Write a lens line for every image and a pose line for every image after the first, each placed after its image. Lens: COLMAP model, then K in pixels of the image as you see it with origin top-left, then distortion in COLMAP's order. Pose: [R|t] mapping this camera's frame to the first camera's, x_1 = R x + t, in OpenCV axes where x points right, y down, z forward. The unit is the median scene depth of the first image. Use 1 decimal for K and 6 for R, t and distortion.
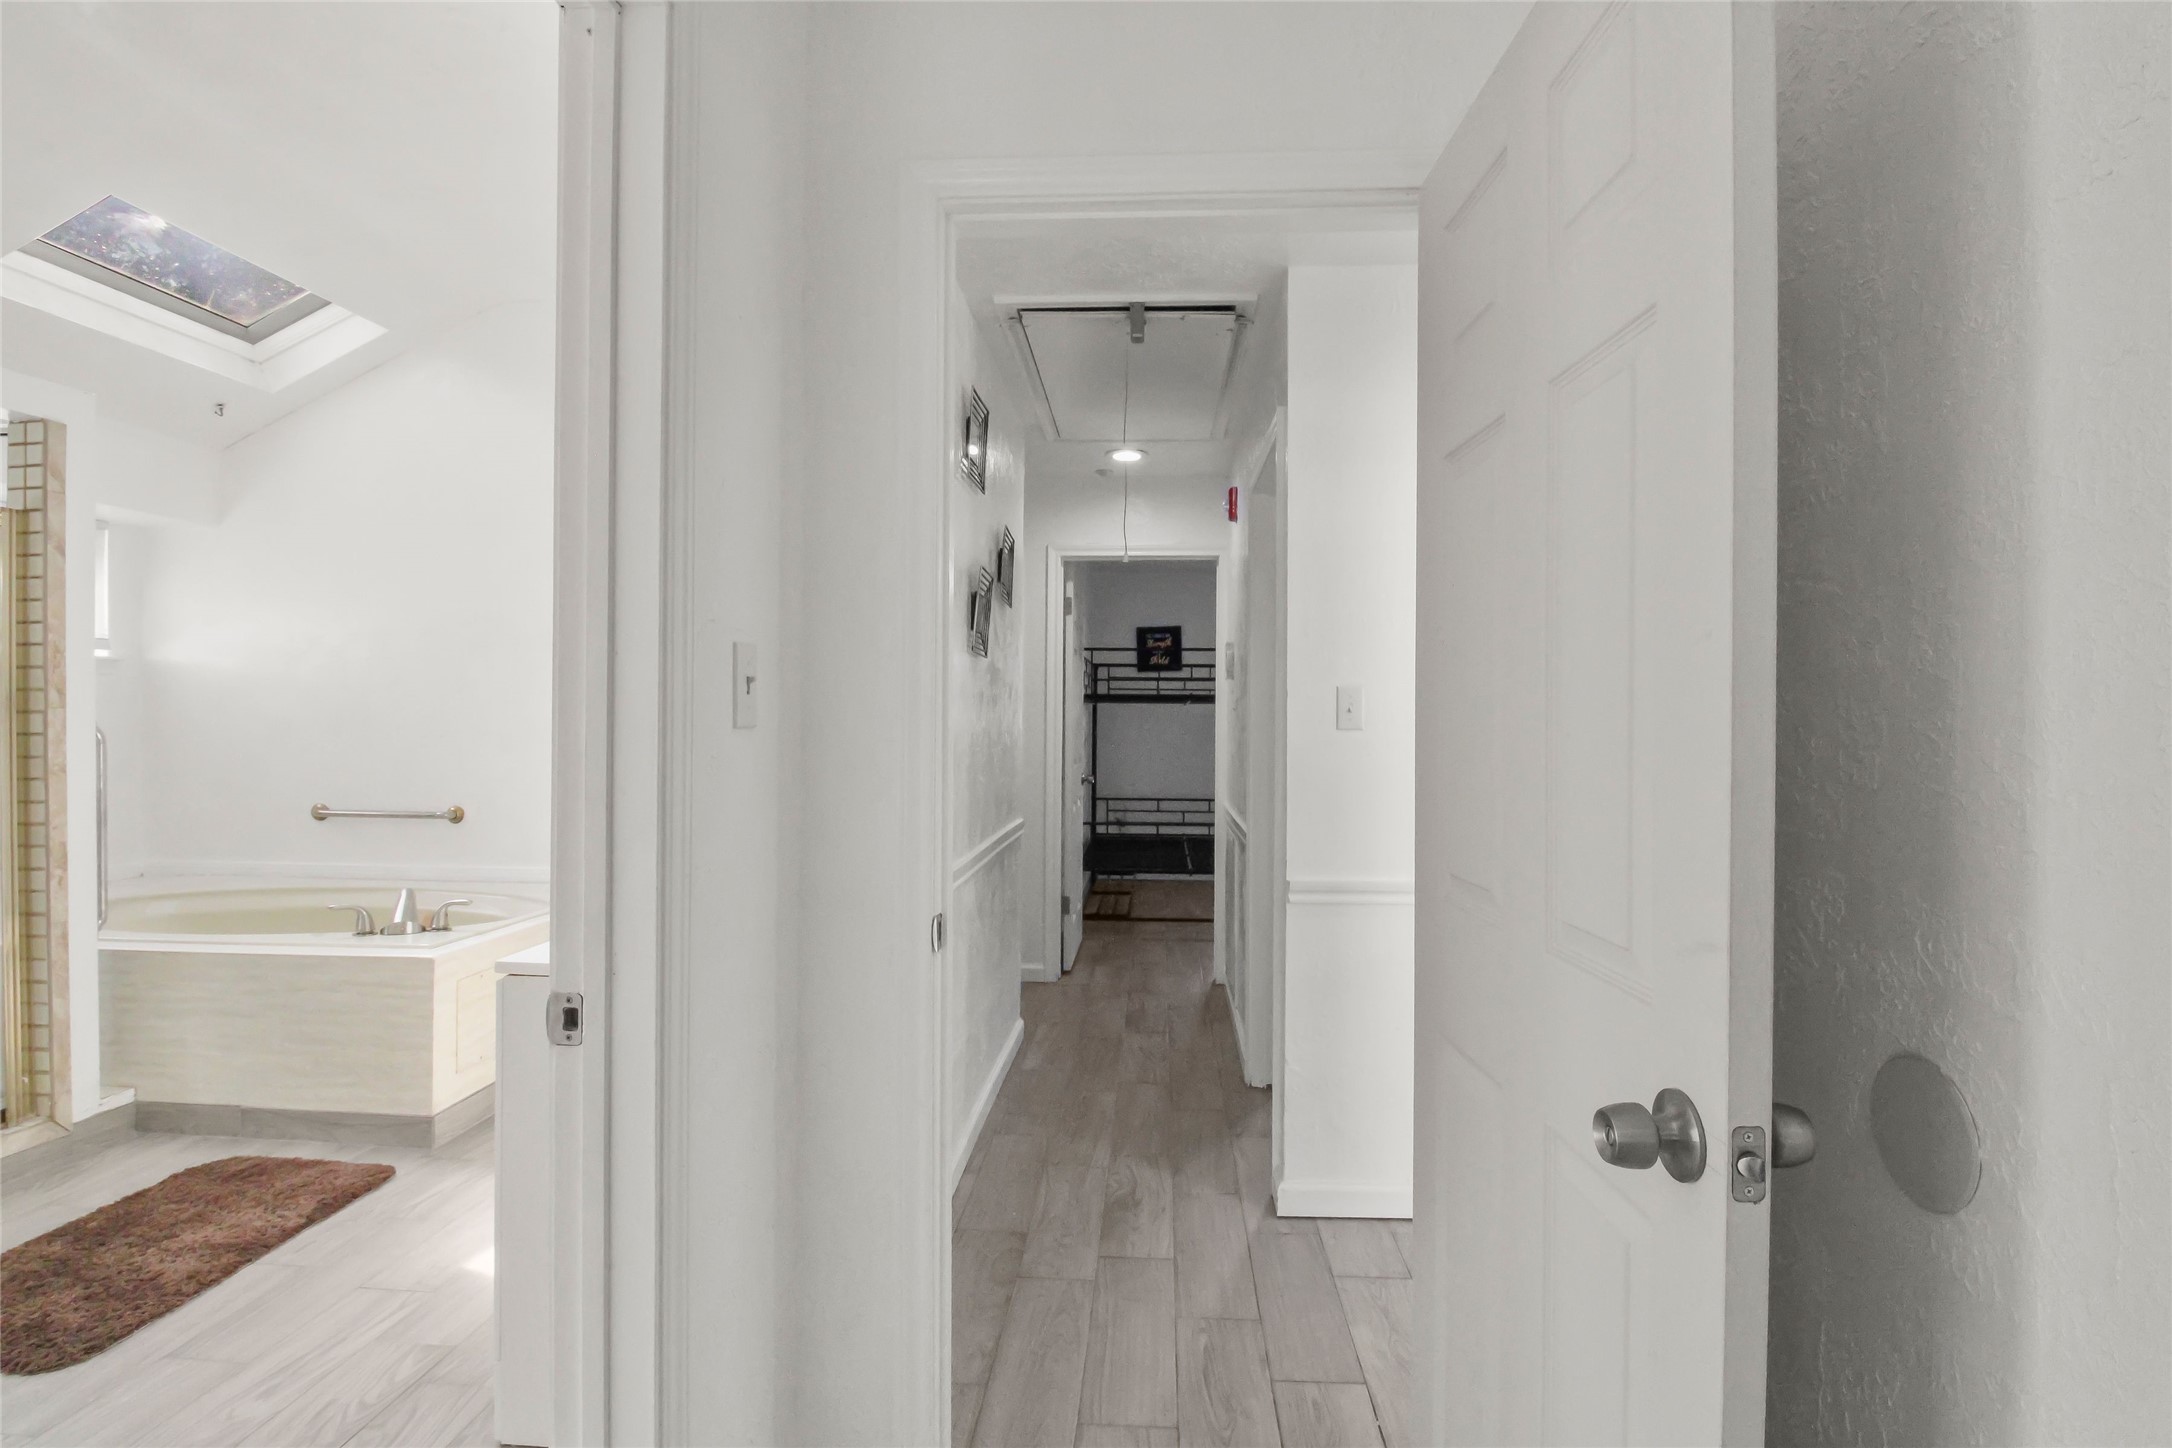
lens RADIAL K [[1058.1, 0, 1098.2], [0, 1058.1, 715.3], [0, 0, 1]] dist [-0.017949, -0.004805]
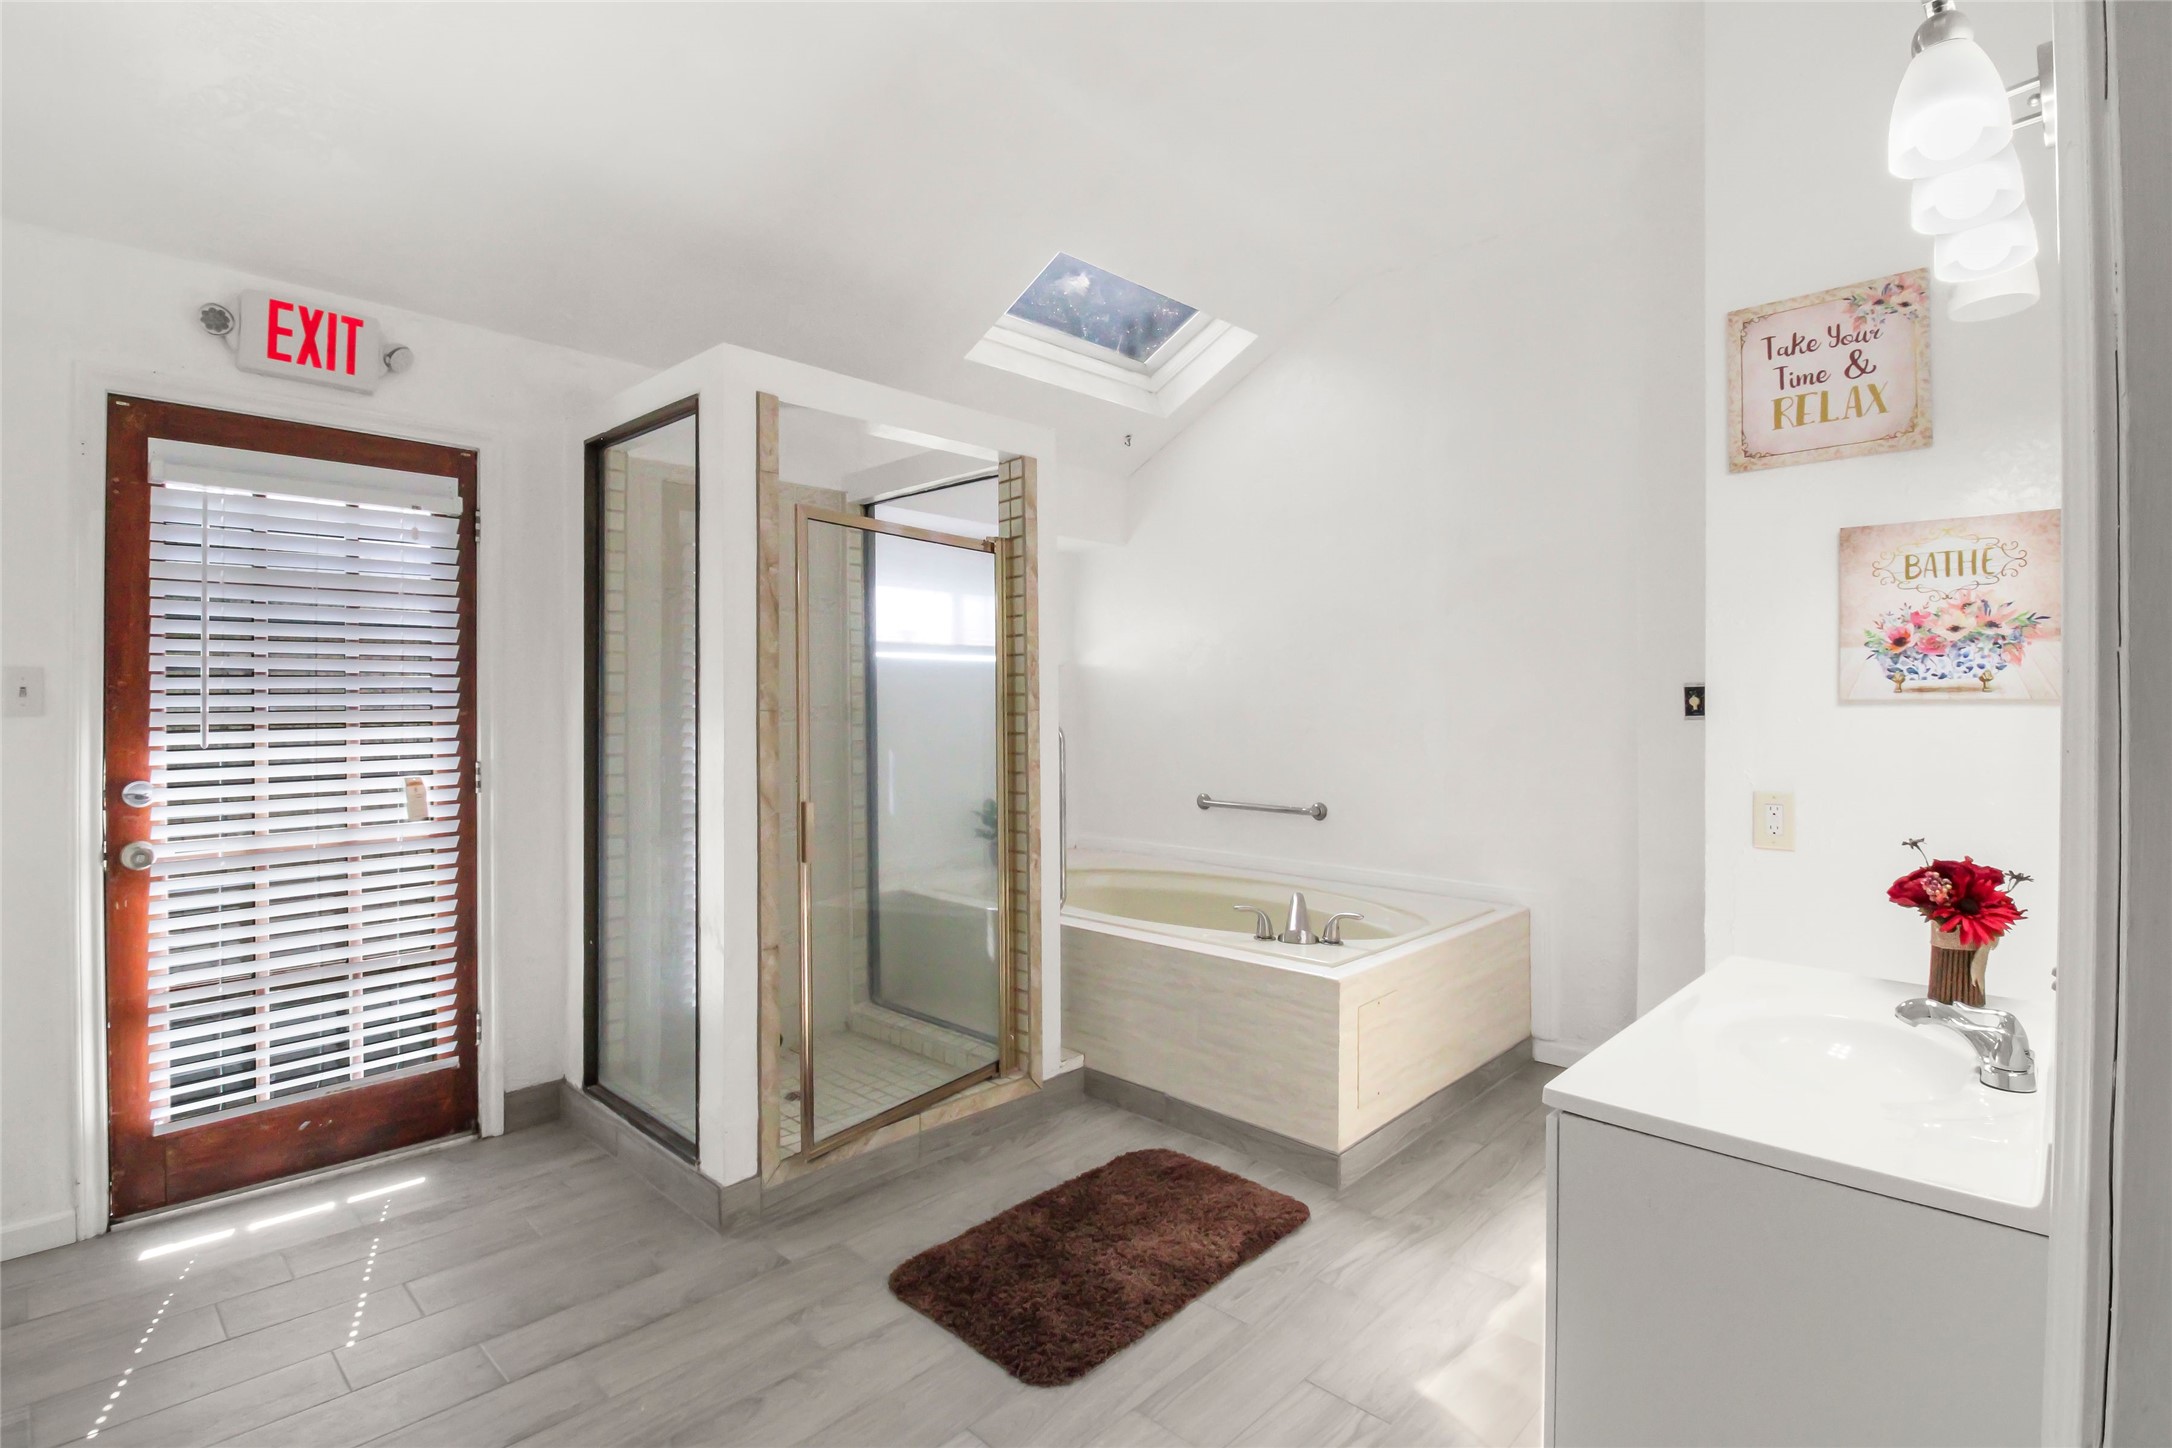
lens RADIAL K [[1058.1, 0, 1084.3], [0, 1058.1, 710.5], [0, 0, 1]] dist [-0.017949, -0.004805]
pose [[0.754503, 0.001151, -0.656295, -0.207116], [0.003156, 0.999981, 0.005382, -0.013052], [0.656289, -0.006132, 0.754485, 0.164342]]
